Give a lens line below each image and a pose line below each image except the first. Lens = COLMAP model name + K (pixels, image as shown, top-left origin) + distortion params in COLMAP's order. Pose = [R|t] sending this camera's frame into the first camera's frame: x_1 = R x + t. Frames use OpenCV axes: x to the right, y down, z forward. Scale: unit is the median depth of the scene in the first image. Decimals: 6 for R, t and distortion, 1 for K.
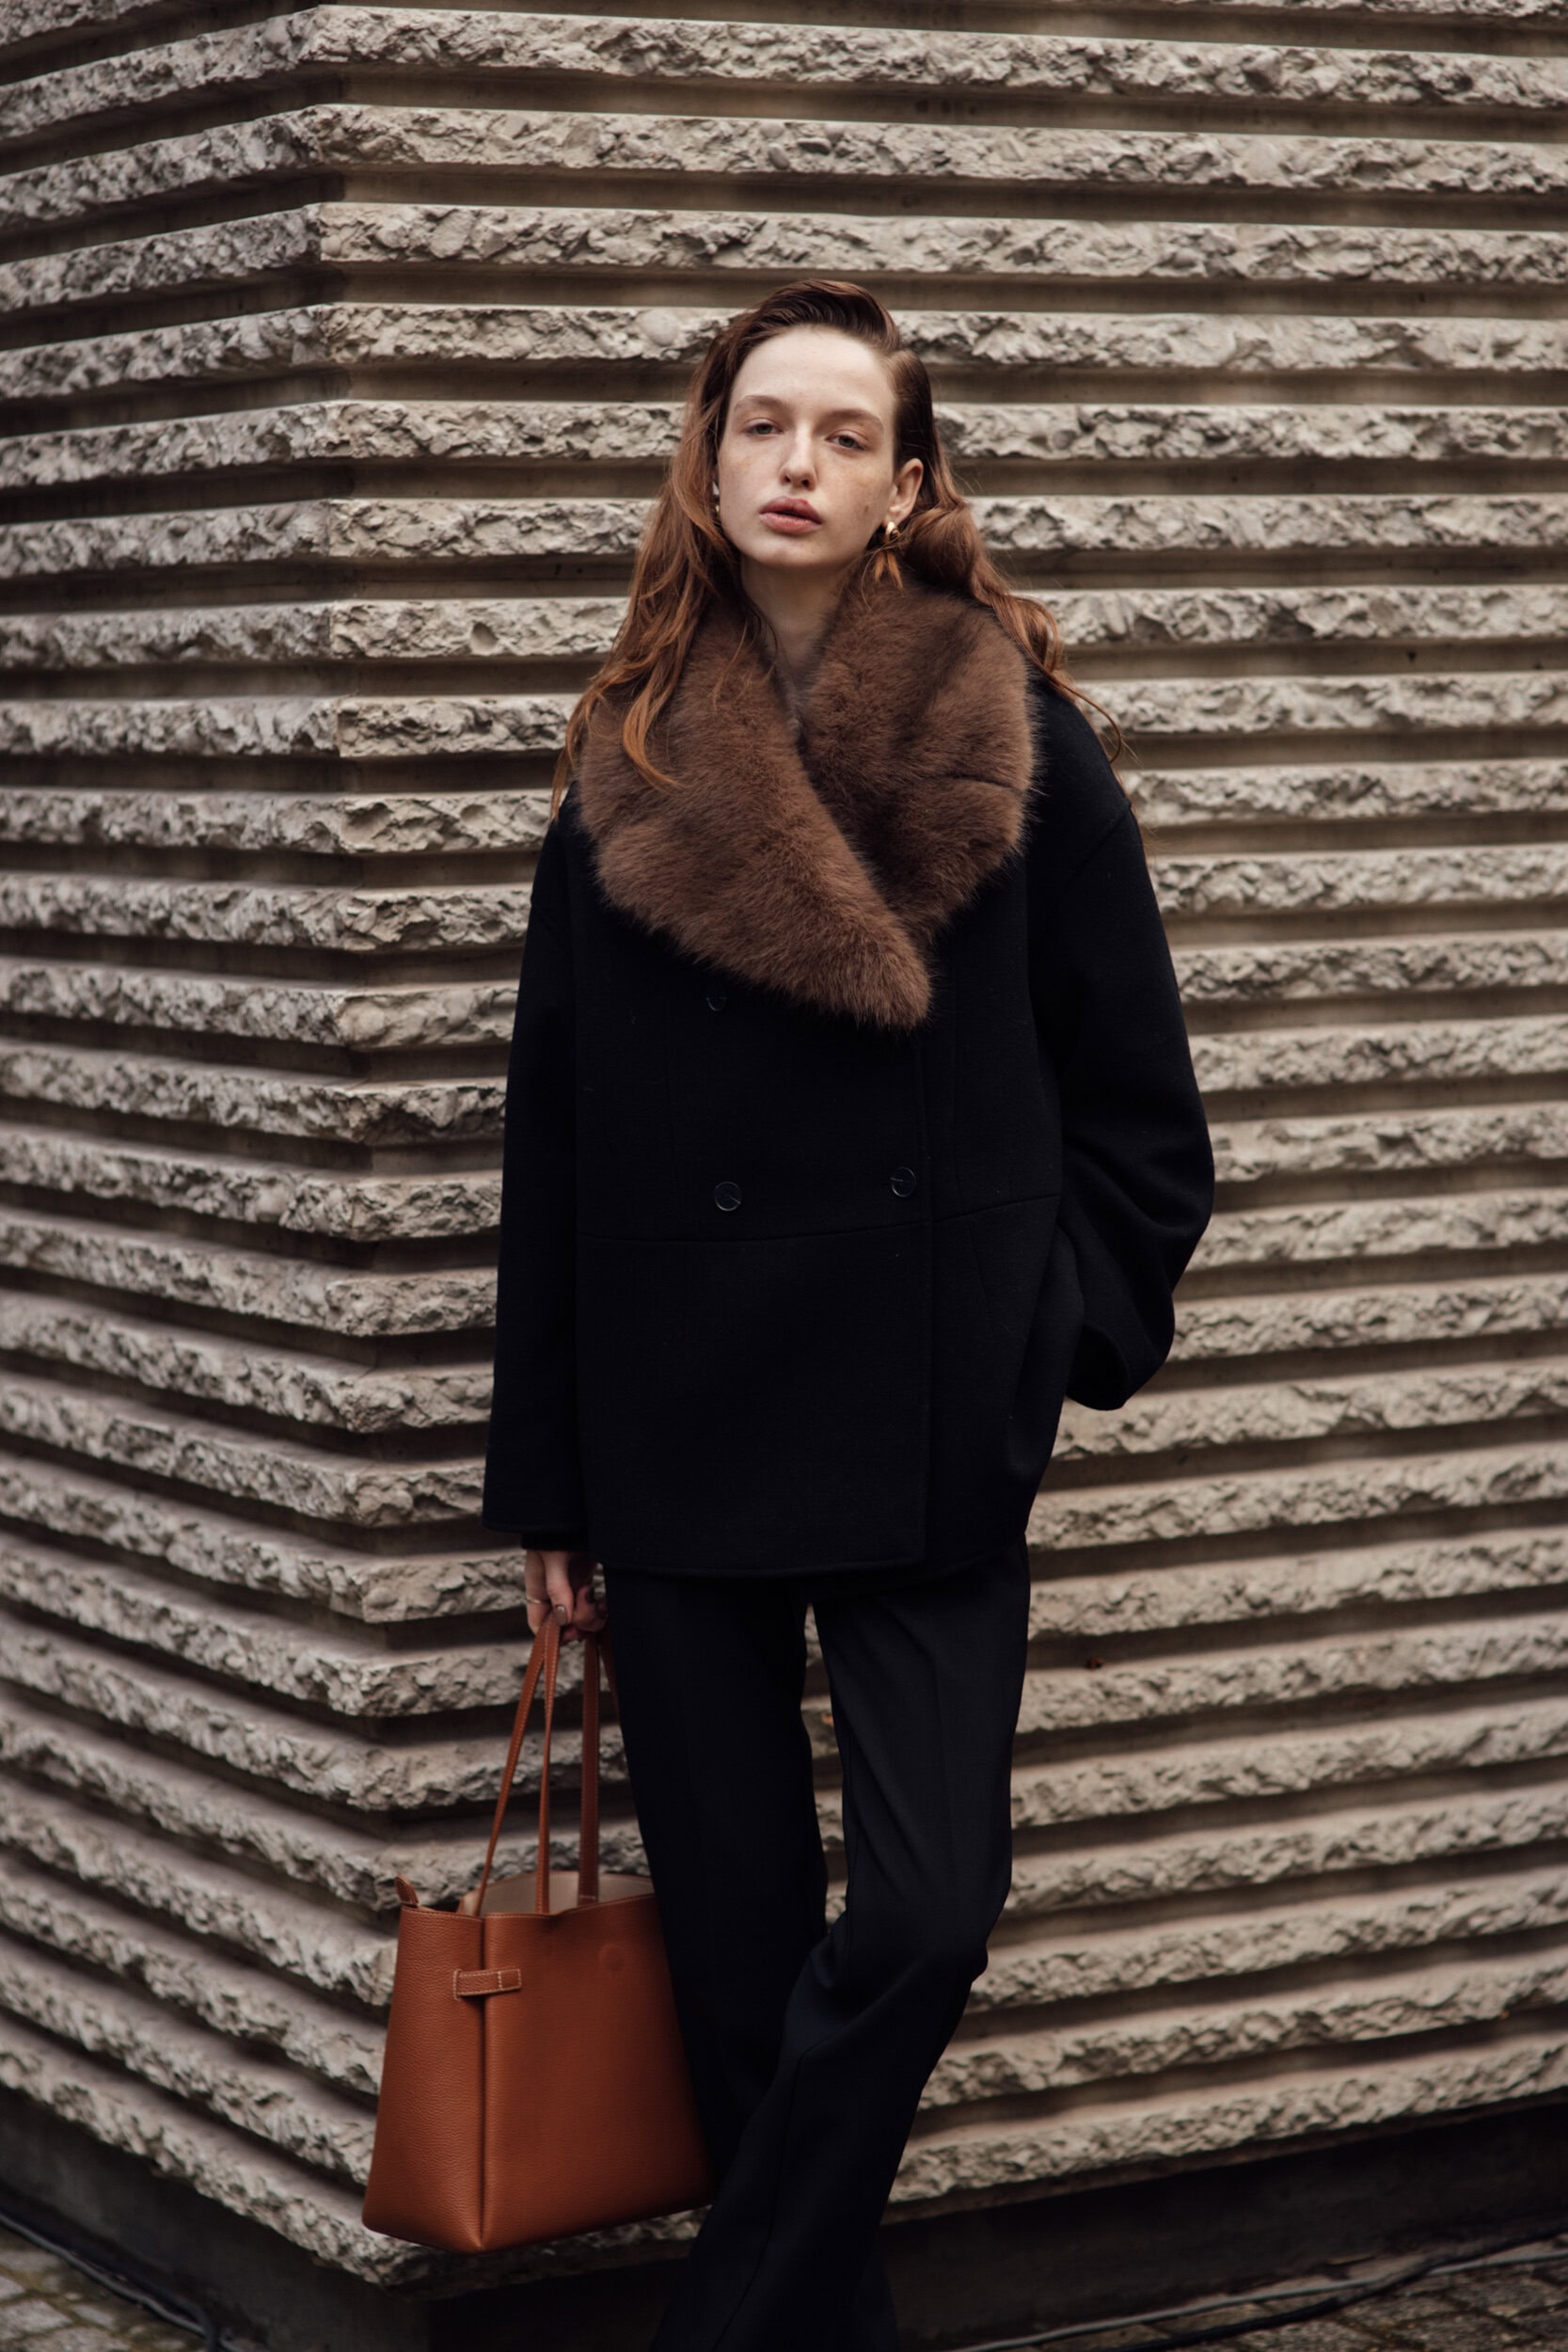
lens RADIAL K [[5802.6, 0, 913.1], [0, 5802.6, 1146.1], [0, 0, 1]] dist [-0.025848, -0.445986]
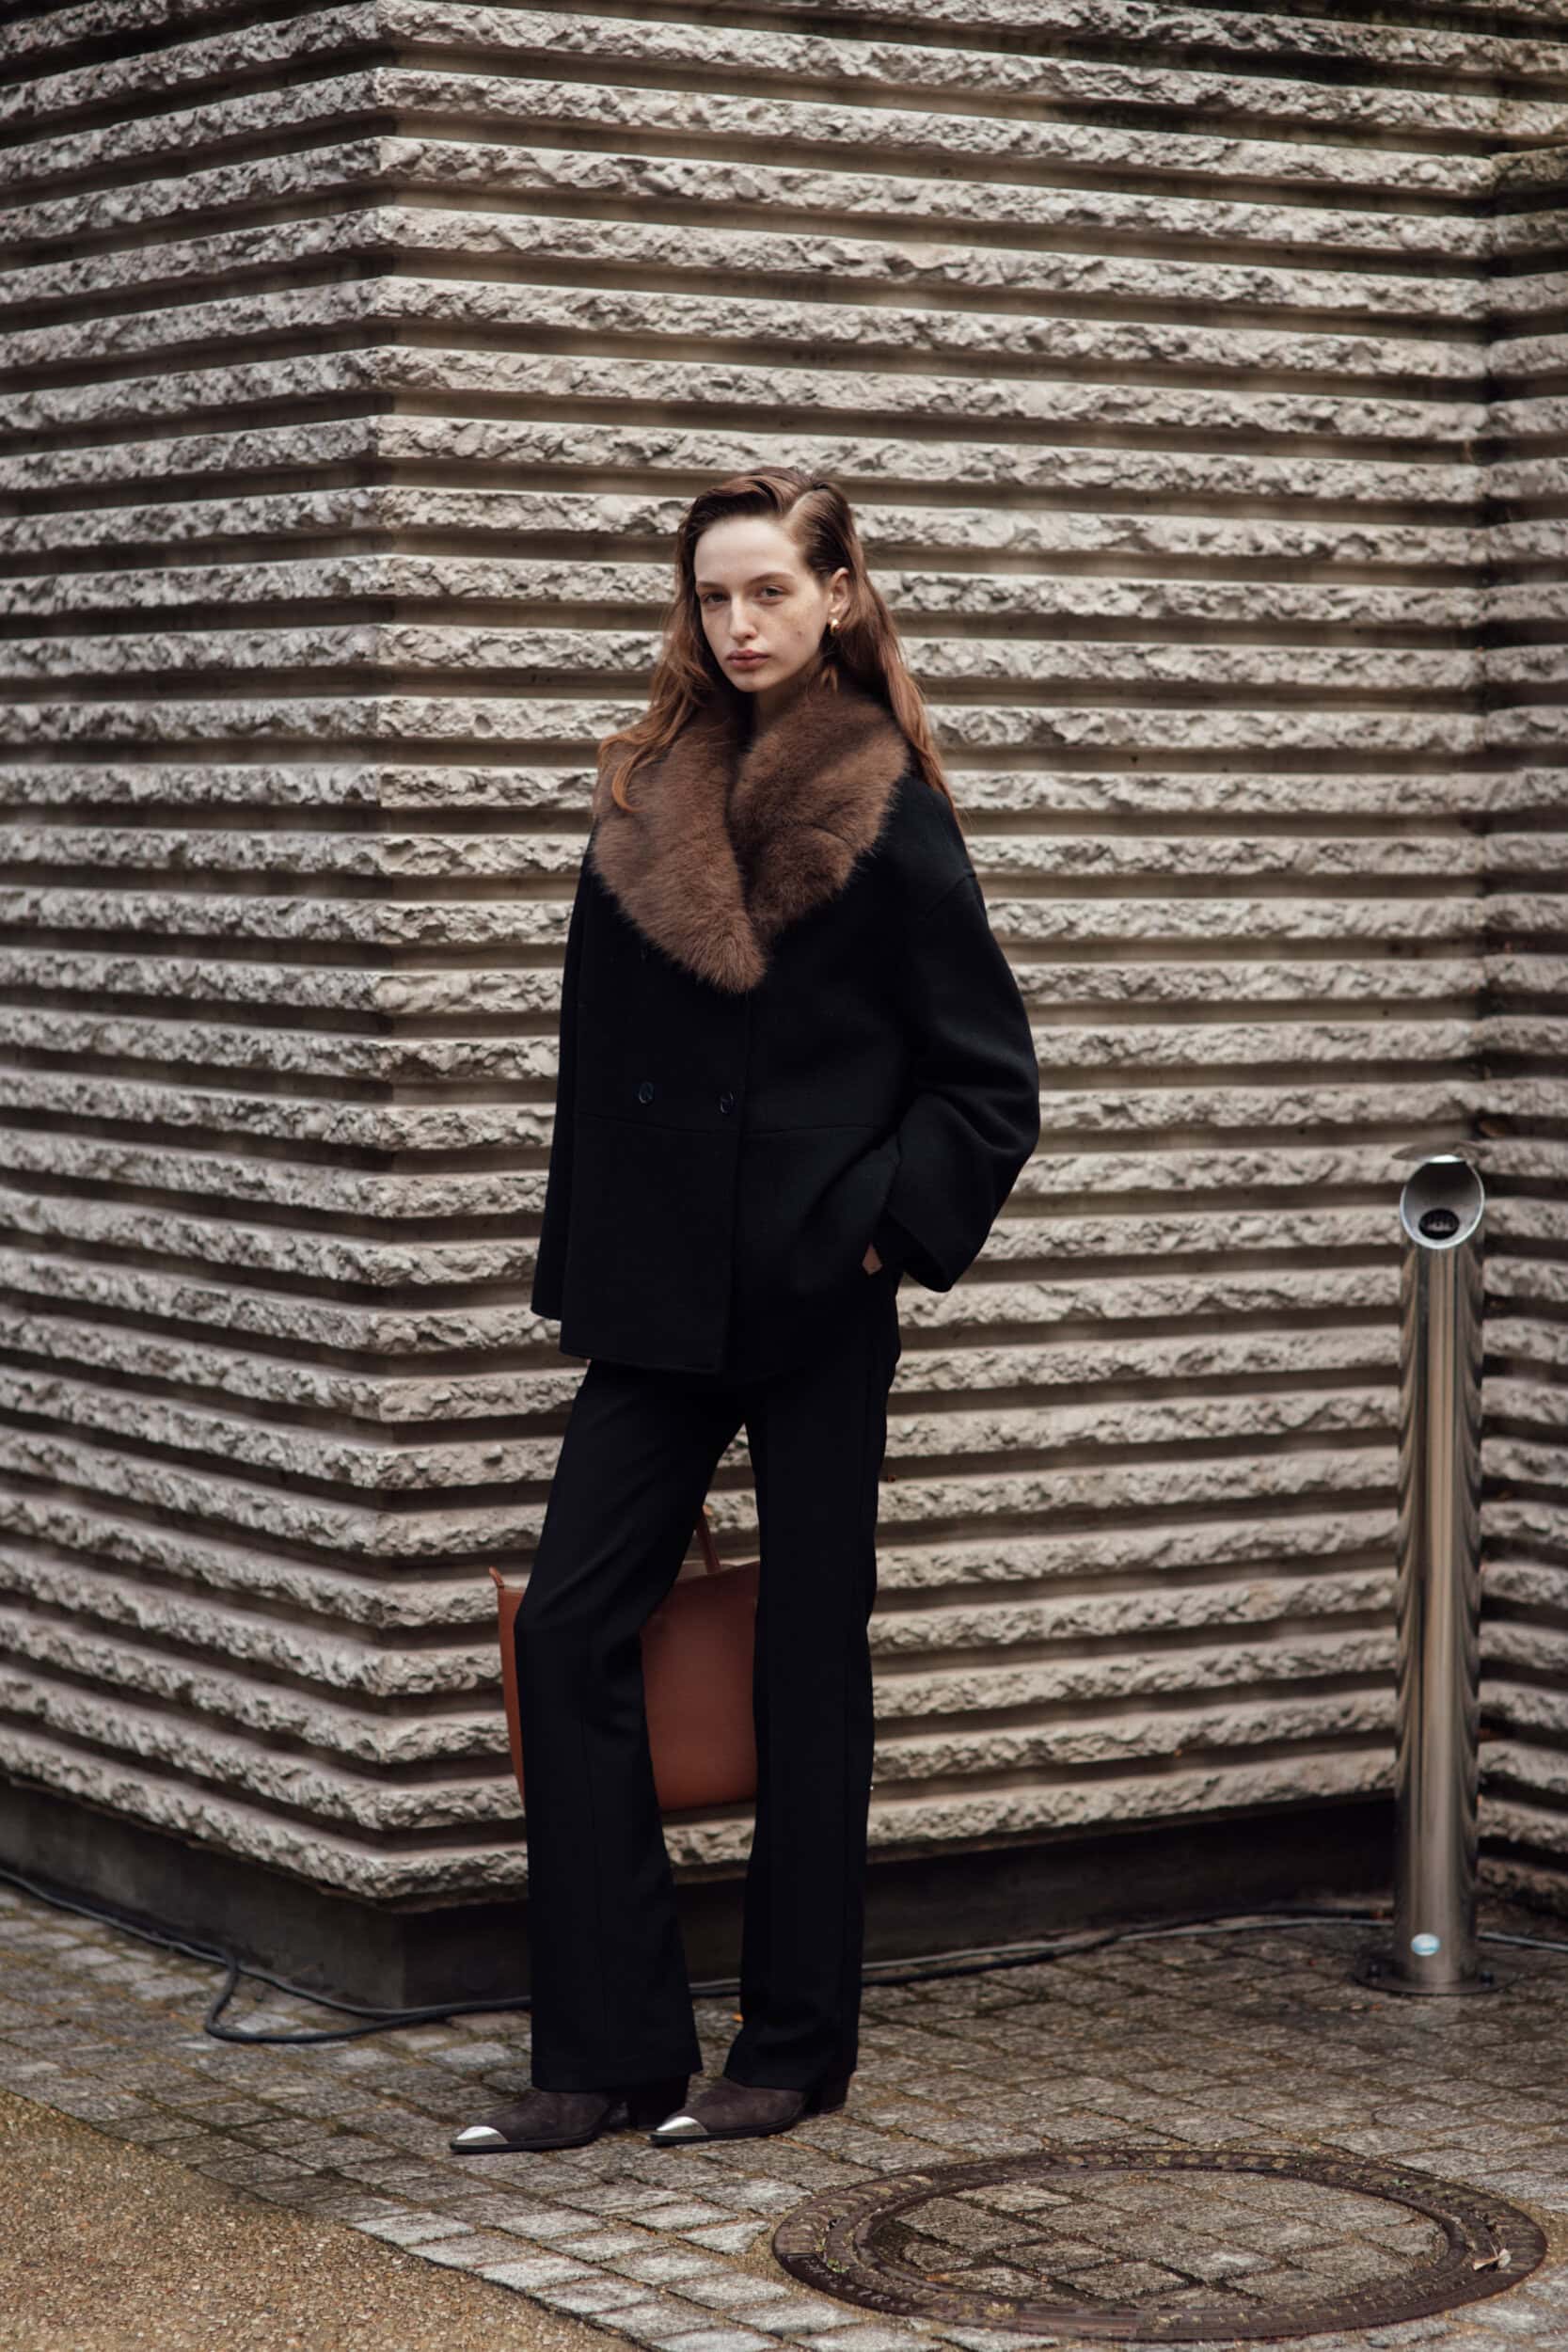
lens RADIAL K [[5667.7, 0, 846.4], [0, 5667.7, 1172.7], [0, 0, 1]] dist [-0.039027, -0.062916]
pose [[0.998679, 0.024584, 0.045130, -0.041984], [-0.023834, 0.999570, -0.017097, 0.039496], [-0.045531, 0.015999, 0.998835, -0.351482]]
